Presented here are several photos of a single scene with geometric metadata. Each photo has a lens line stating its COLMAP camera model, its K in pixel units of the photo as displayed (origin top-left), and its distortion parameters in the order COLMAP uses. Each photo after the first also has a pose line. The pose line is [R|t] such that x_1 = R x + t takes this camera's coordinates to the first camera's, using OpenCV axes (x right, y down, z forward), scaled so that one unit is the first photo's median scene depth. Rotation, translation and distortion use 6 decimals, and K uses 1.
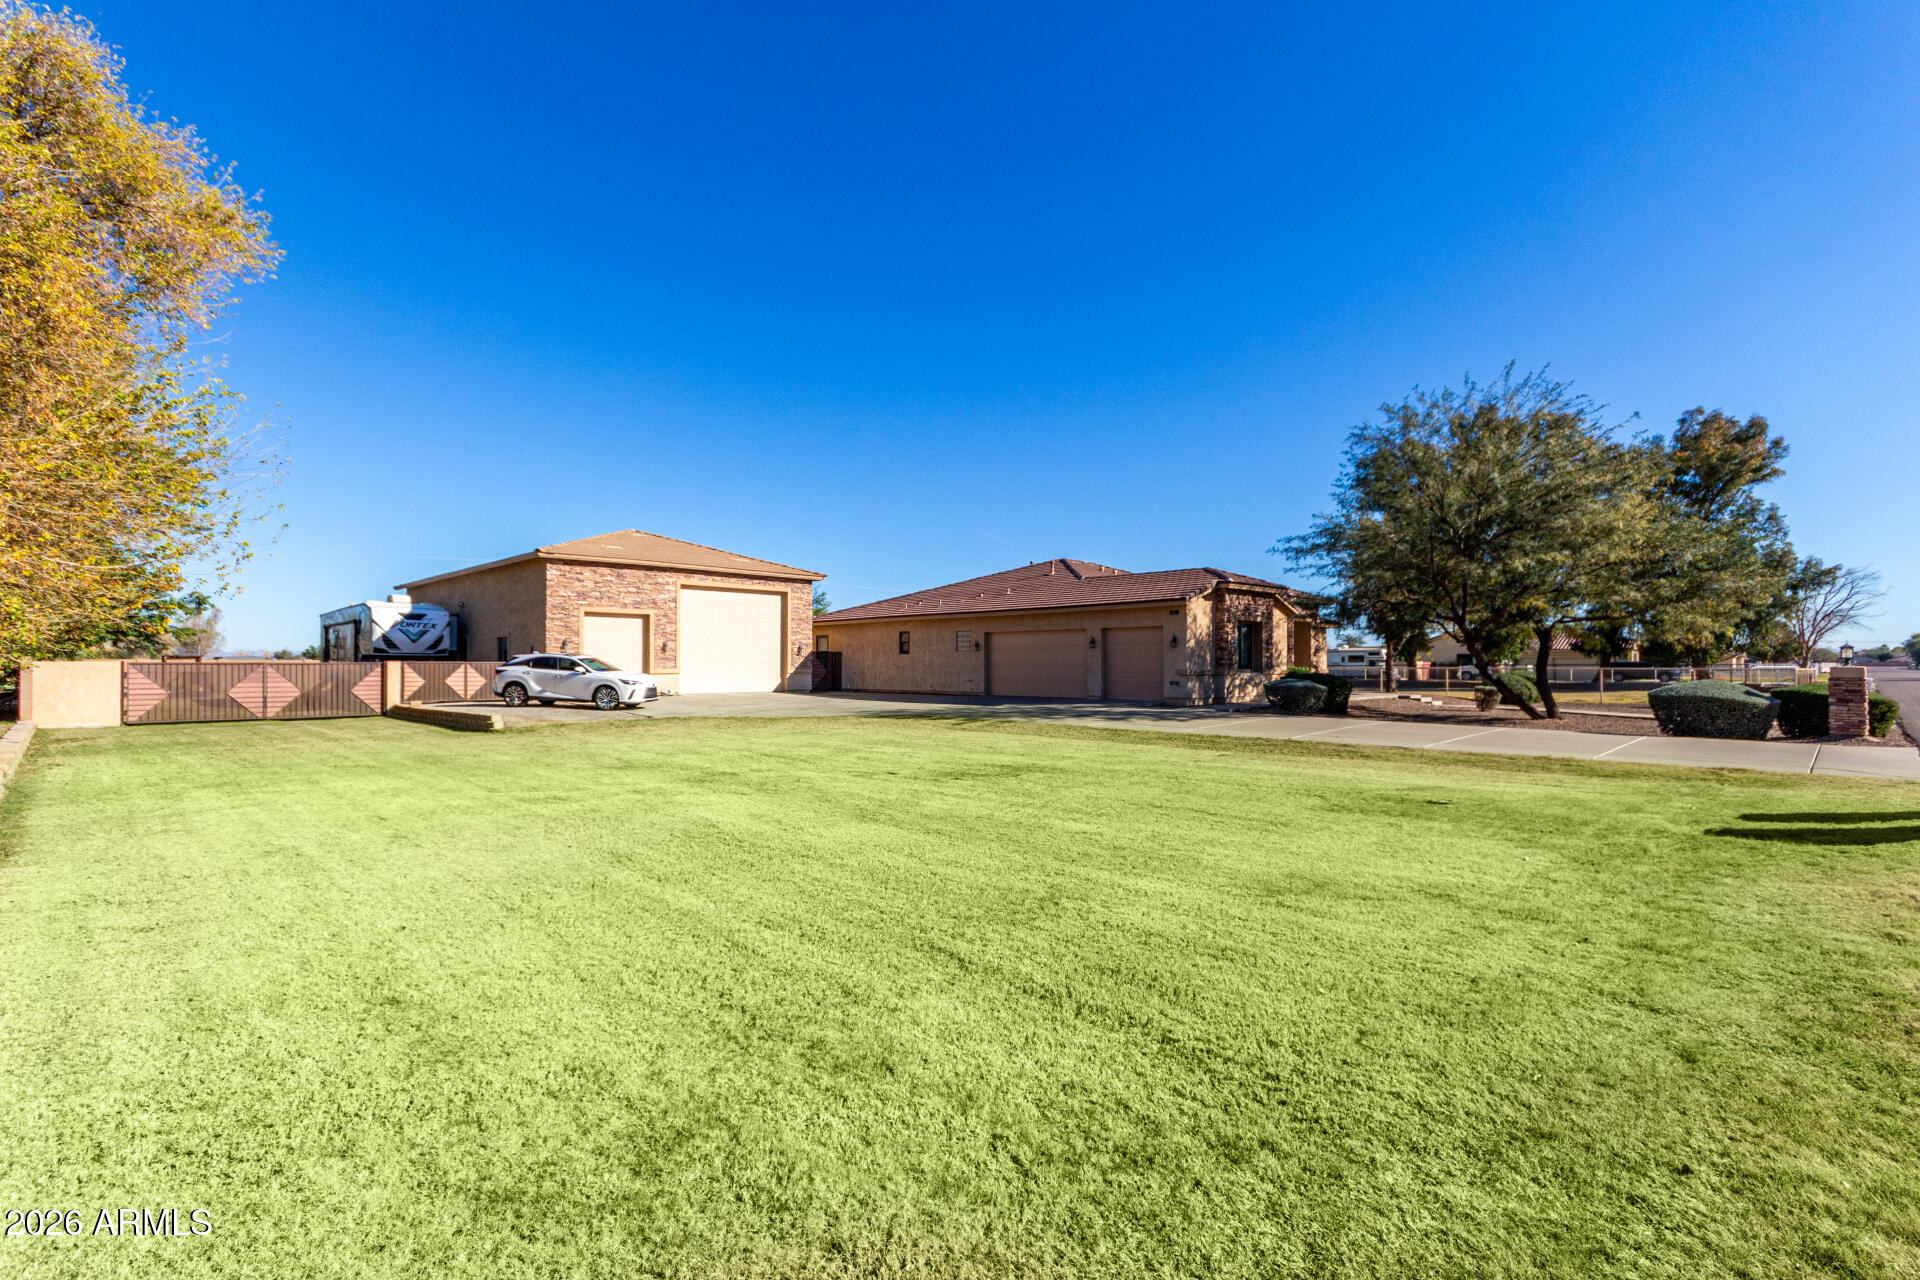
lens RADIAL K [[888.1, 0, 964.2], [0, 888.1, 658.7], [0, 0, 1]] dist [0.000268, -0.000242]
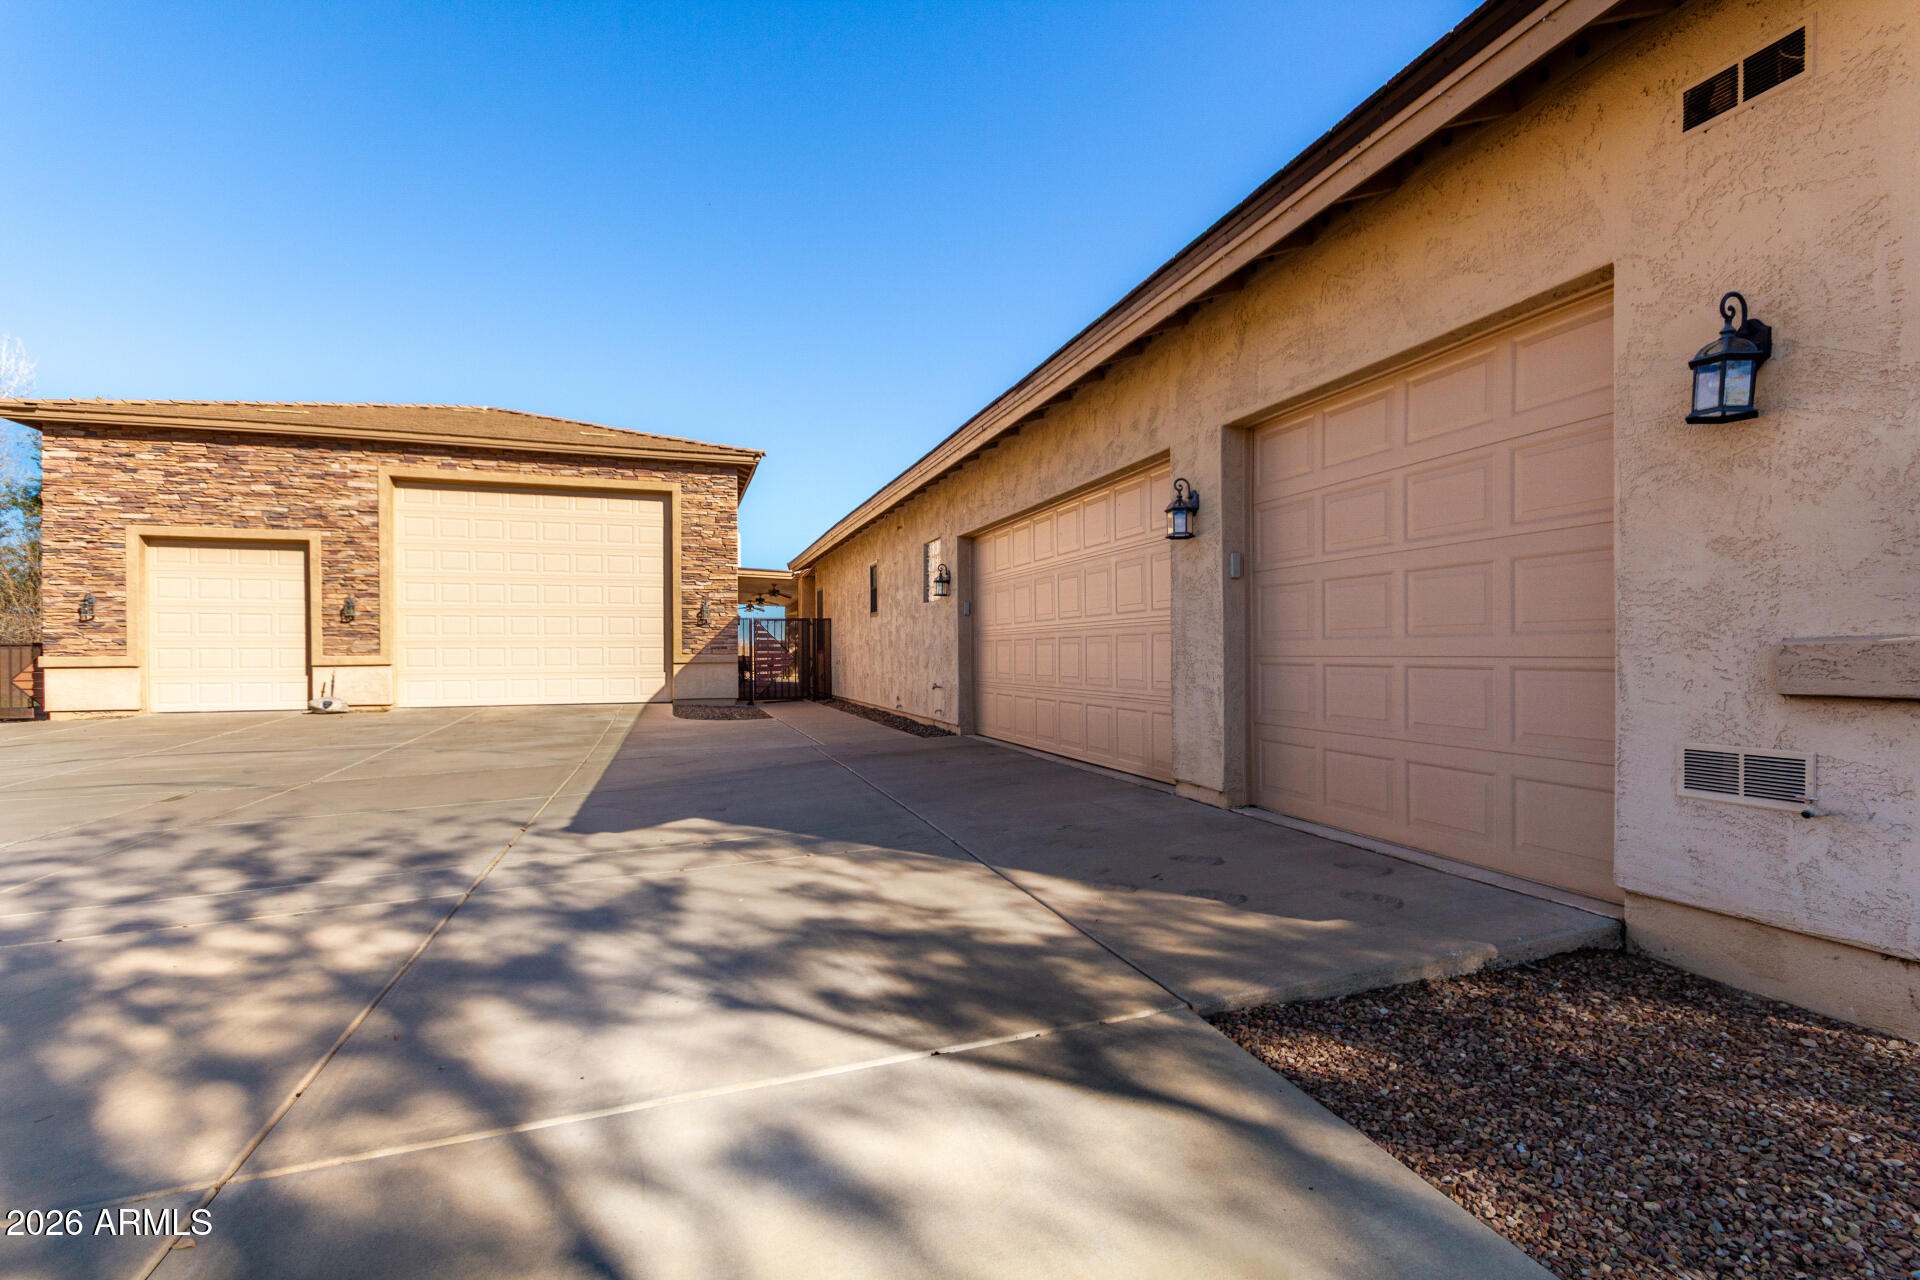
lens RADIAL K [[888.1, 0, 964.2], [0, 888.1, 658.7], [0, 0, 1]] dist [0.000268, -0.000242]
pose [[0.892277, -0.002158, -0.451483, 0.174372], [0.008689, 0.999885, 0.012394, 0.010534], [0.451405, -0.014981, 0.892194, 0.745520]]
